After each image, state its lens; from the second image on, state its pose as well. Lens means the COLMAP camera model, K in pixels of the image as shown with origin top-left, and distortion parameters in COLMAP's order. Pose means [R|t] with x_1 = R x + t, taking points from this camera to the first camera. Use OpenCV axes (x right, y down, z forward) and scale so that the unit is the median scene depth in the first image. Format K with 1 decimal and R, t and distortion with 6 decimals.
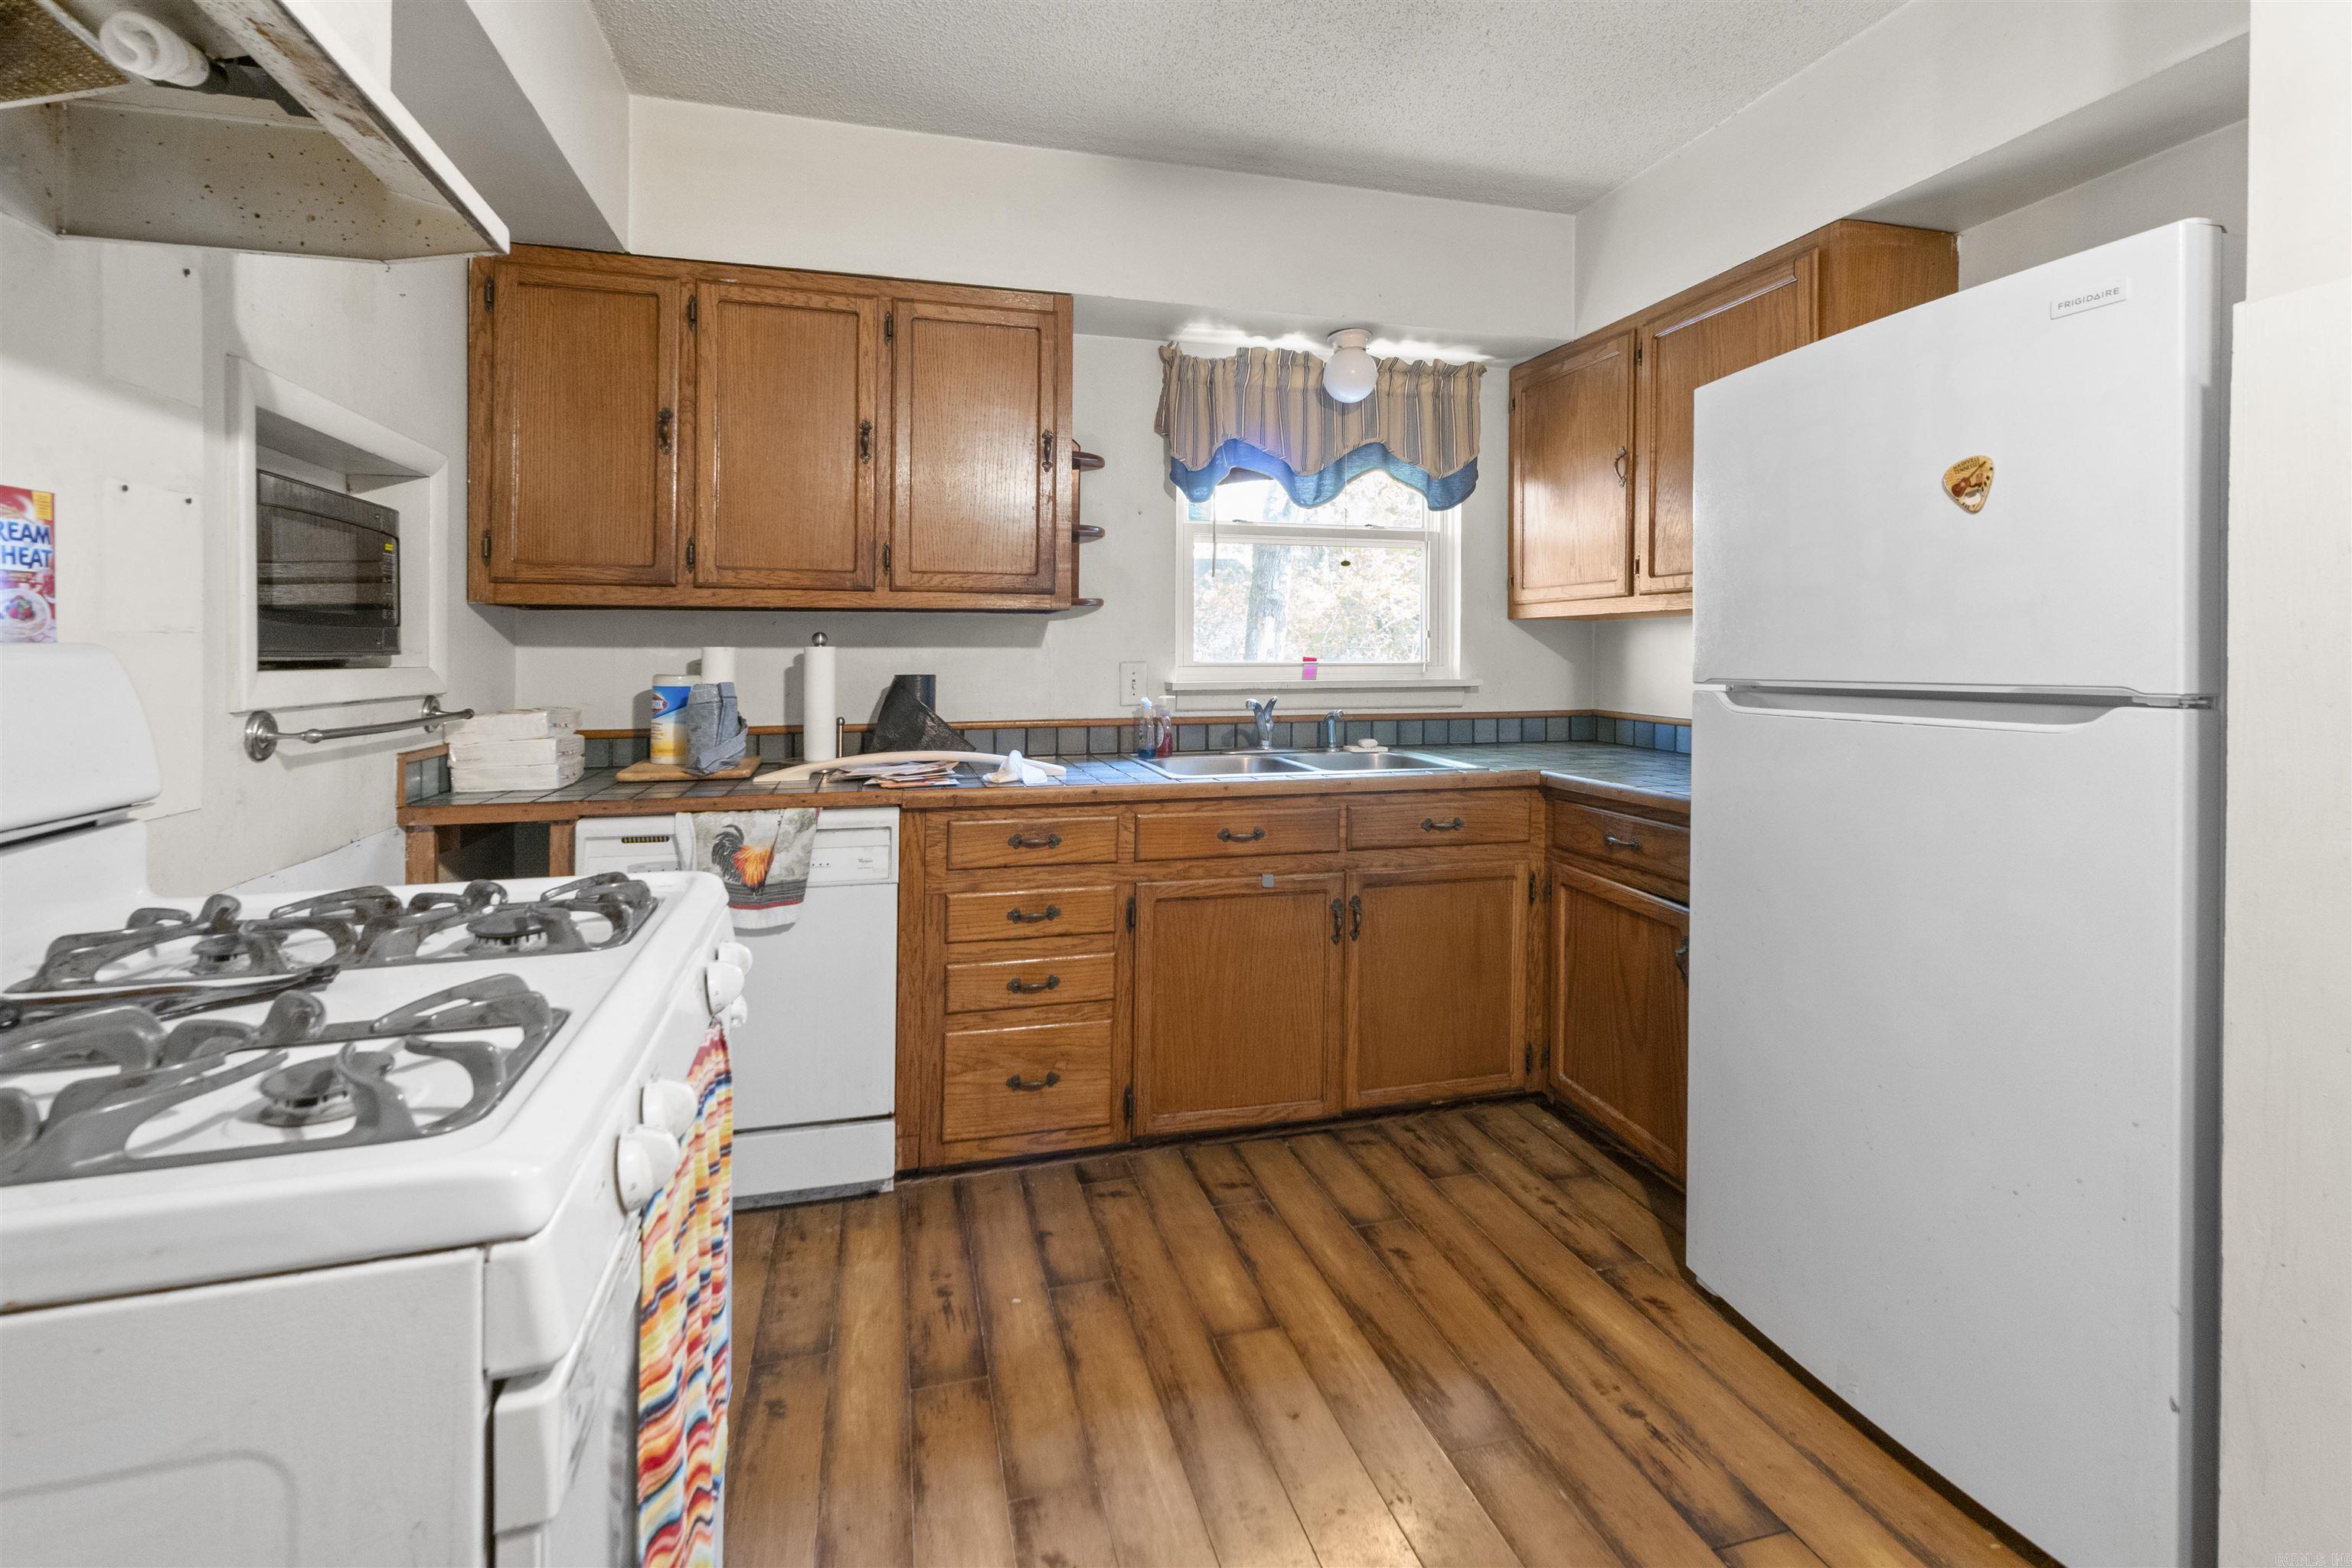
lens RADIAL K [[1045.1, 0, 1166.8], [0, 1045.1, 654.4], [0, 0, 1]] dist [0.003165, 0.000004]
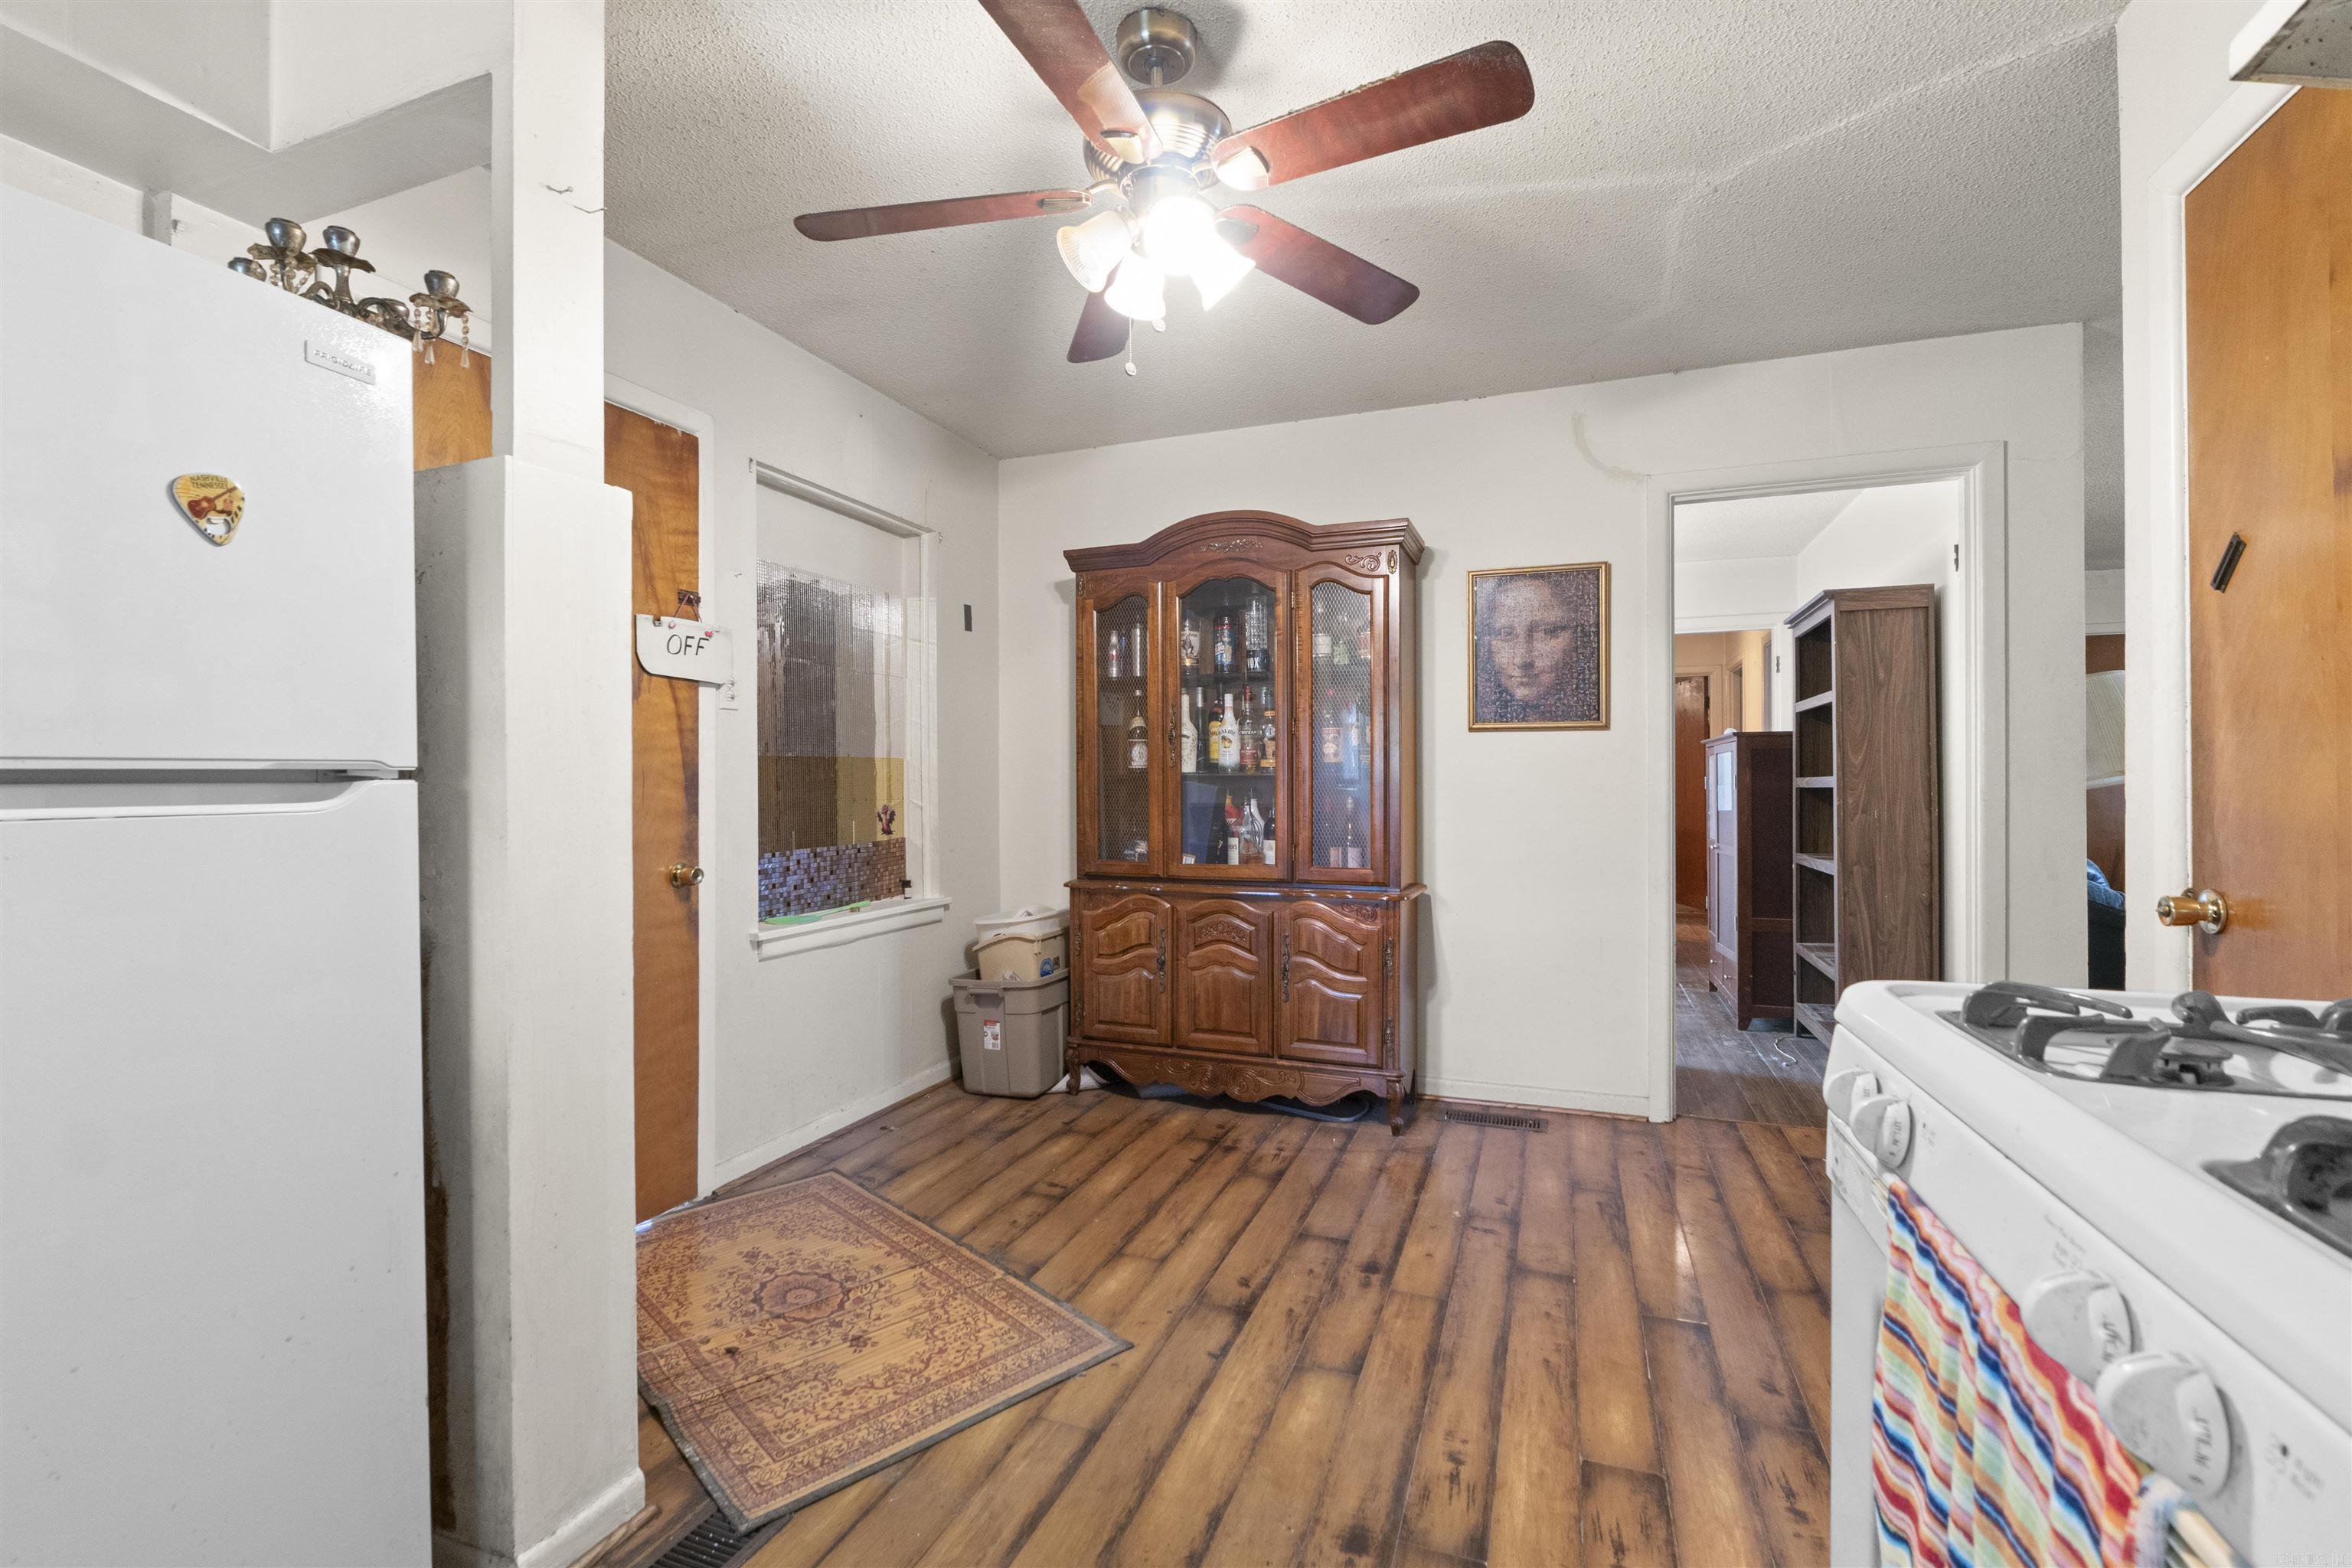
lens RADIAL K [[1029.5, 0, 1171.4], [0, 1029.5, 776.8], [0, 0, 1]] dist [-0.002775, -0.000013]
pose [[-0.808610, 0.004066, 0.588331, -0.164127], [0.002519, 0.999991, -0.003450, 0.027698], [-0.588340, -0.001307, -0.808613, 0.685562]]
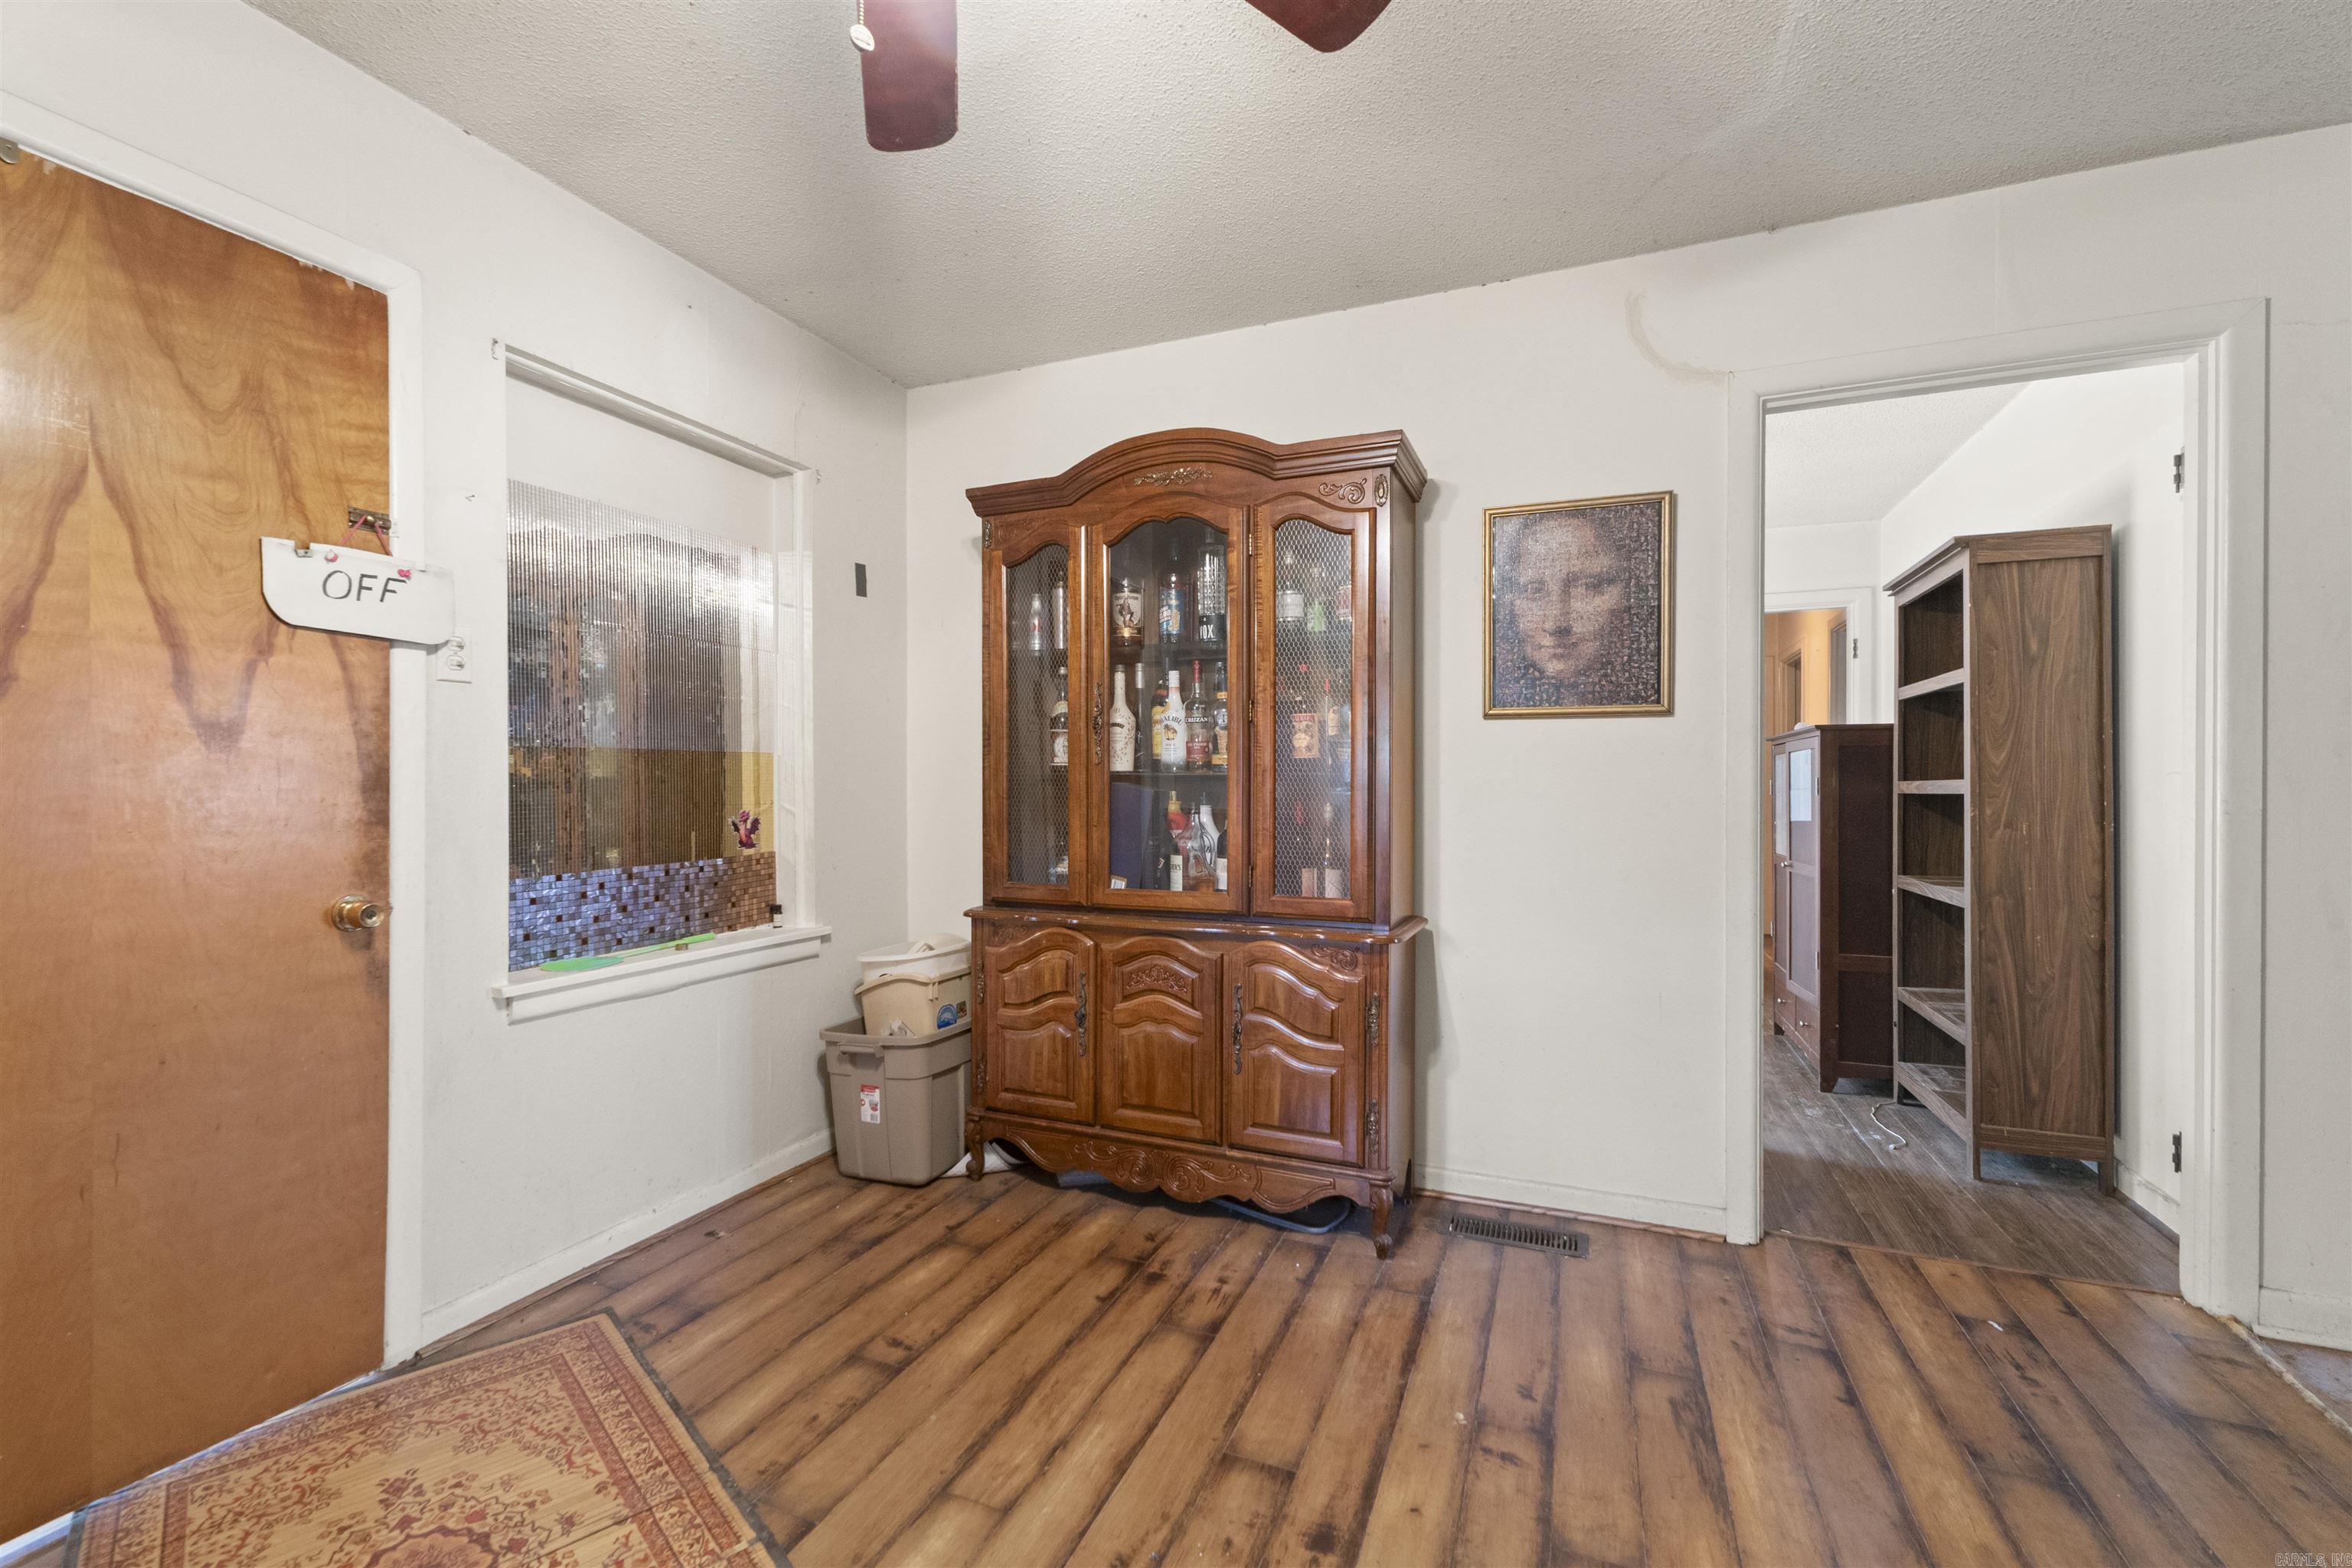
lens RADIAL K [[1009.4, 0, 1161.1], [0, 1009.4, 783.2], [0, 0, 1]] dist [0.009302, -0.000135]
pose [[-0.788446, -0.001613, 0.615102, -0.046279], [-0.001145, 0.999999, 0.001155, 0.028223], [-0.615103, 0.000206, -0.788446, 0.340222]]
